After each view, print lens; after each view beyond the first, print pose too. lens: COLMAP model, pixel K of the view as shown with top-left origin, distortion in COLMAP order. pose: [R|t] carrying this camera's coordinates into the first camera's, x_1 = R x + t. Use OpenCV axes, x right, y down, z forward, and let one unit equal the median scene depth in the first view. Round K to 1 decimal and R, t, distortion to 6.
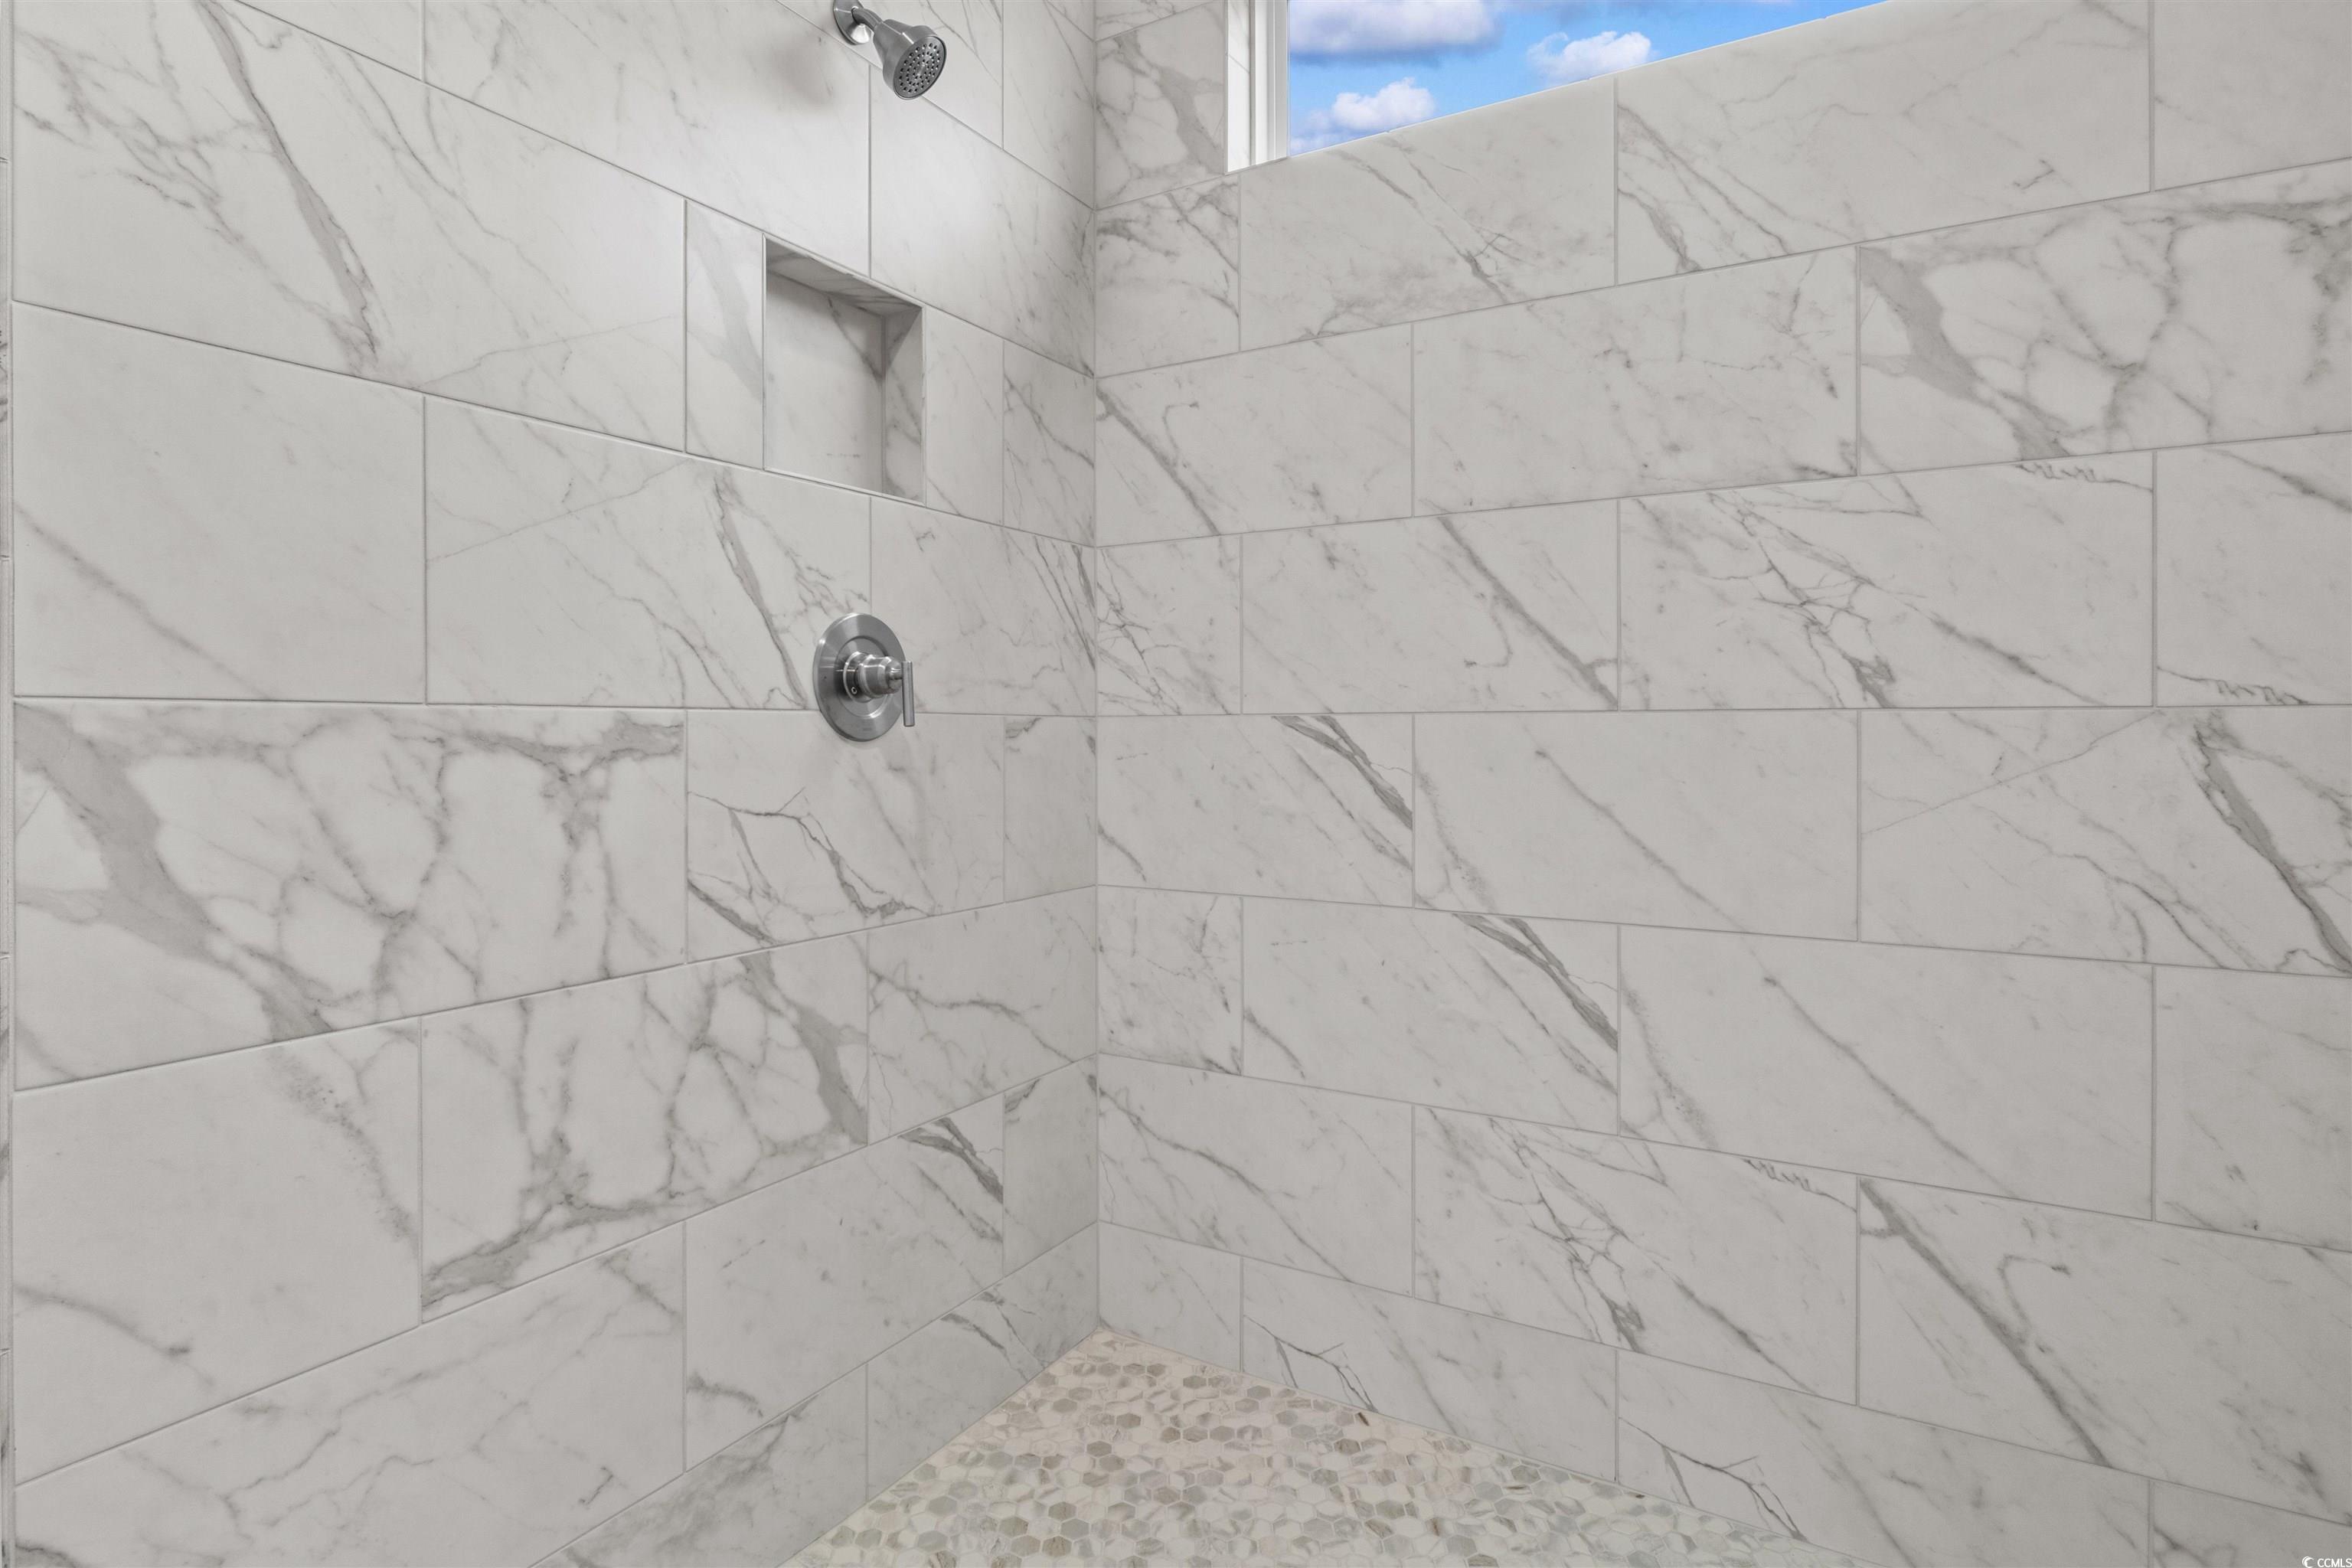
lens RADIAL K [[1233.2, 0, 1175.6], [0, 1233.2, 740.9], [0, 0, 1]] dist [0.000026, -0.001109]
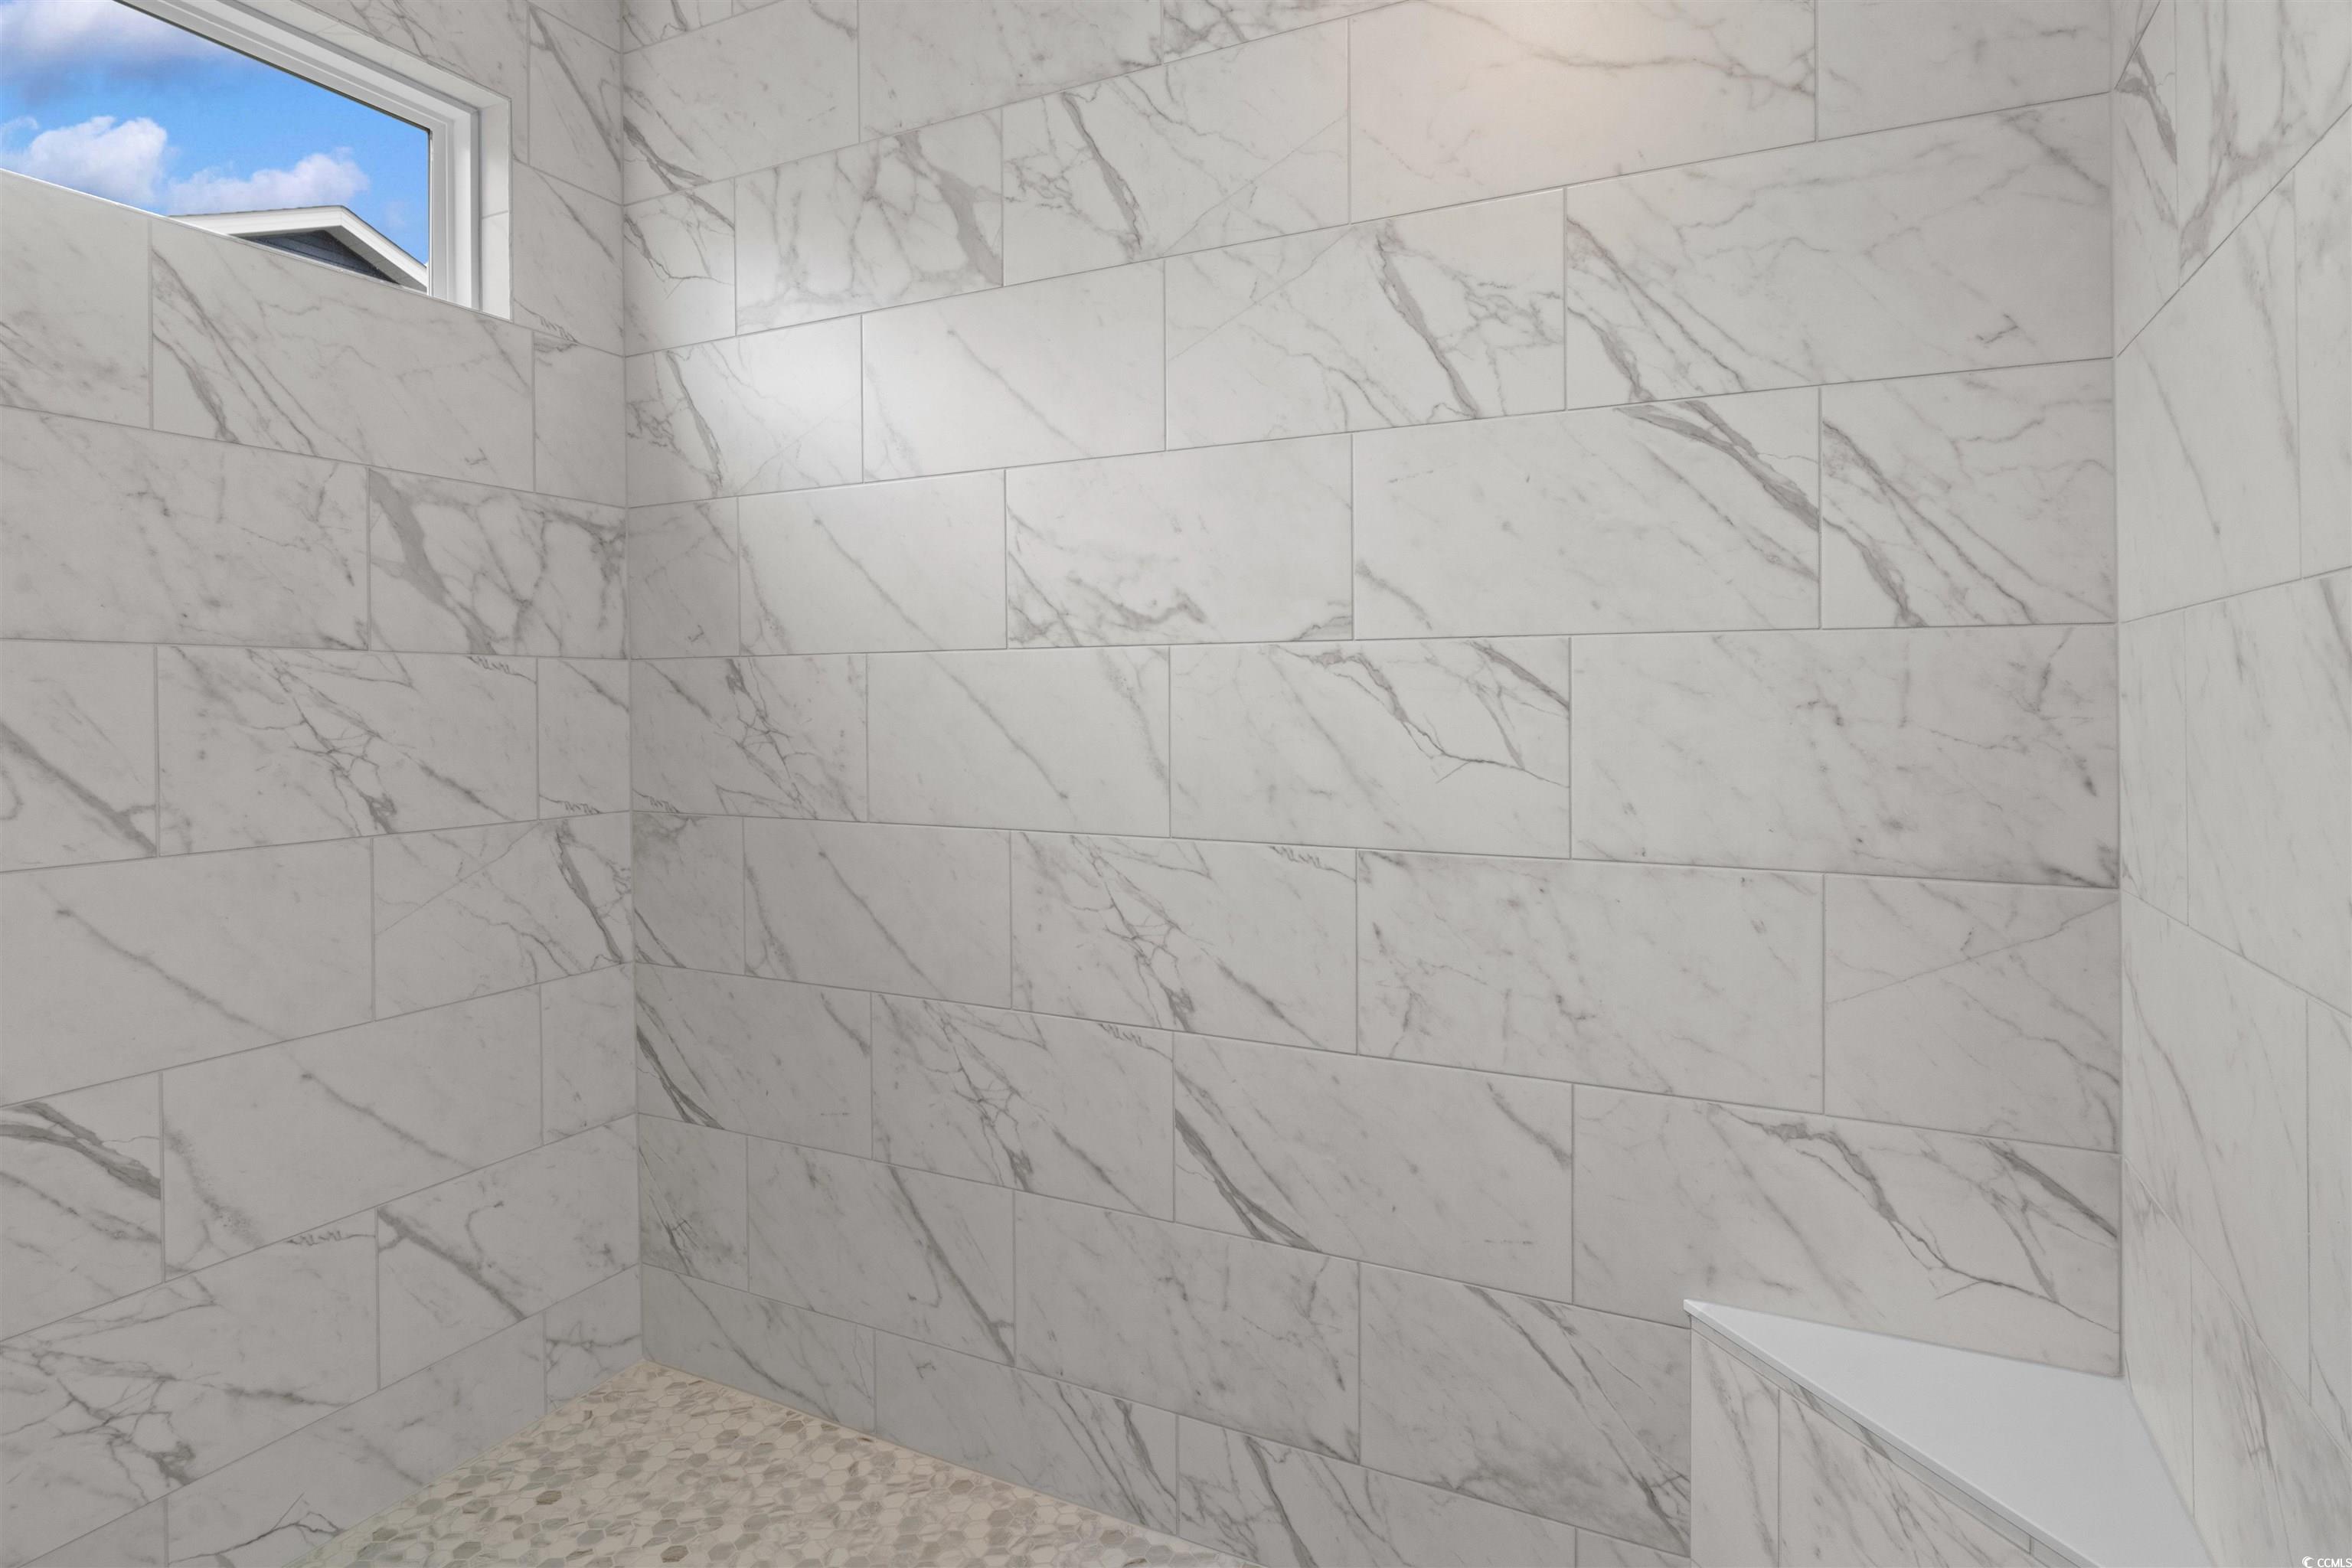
lens RADIAL K [[1233.2, 0, 1175.6], [0, 1233.2, 740.9], [0, 0, 1]] dist [0.000026, -0.001109]
pose [[-0.078431, -0.026002, 0.996580, -0.752464], [0.017247, 0.999475, 0.027435, -0.142556], [-0.996770, 0.019339, -0.077941, 0.281934]]
